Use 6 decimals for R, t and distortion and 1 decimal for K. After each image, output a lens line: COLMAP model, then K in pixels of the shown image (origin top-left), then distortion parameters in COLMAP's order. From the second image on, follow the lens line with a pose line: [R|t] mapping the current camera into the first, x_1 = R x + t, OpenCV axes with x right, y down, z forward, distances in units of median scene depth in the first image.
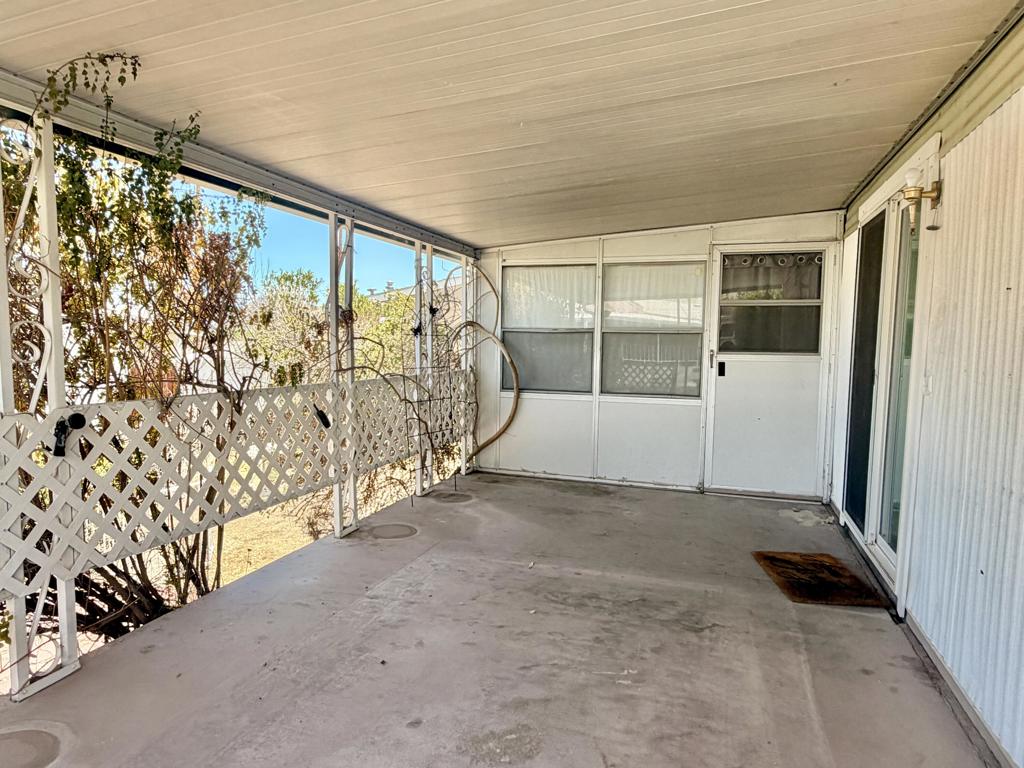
lens RADIAL K [[663.4, 0, 511.8], [0, 663.4, 394.3], [0, 0, 1]] dist [0.000209, 0.002740]
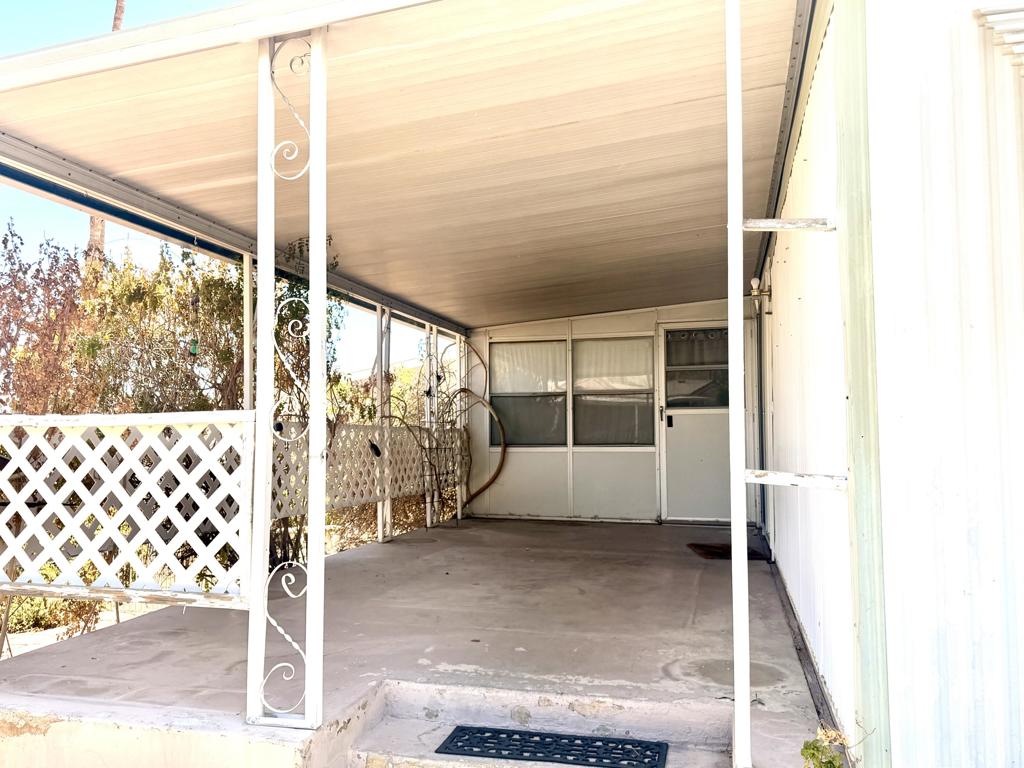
lens RADIAL K [[818.6, 0, 520.9], [0, 818.6, 384.7], [0, 0, 1]] dist [0.055915, -0.074303]
pose [[0.997491, -0.017987, 0.068467, -0.061503], [0.027753, 0.989119, -0.144480, 0.102419], [-0.065123, 0.146017, 0.987136, -0.478458]]
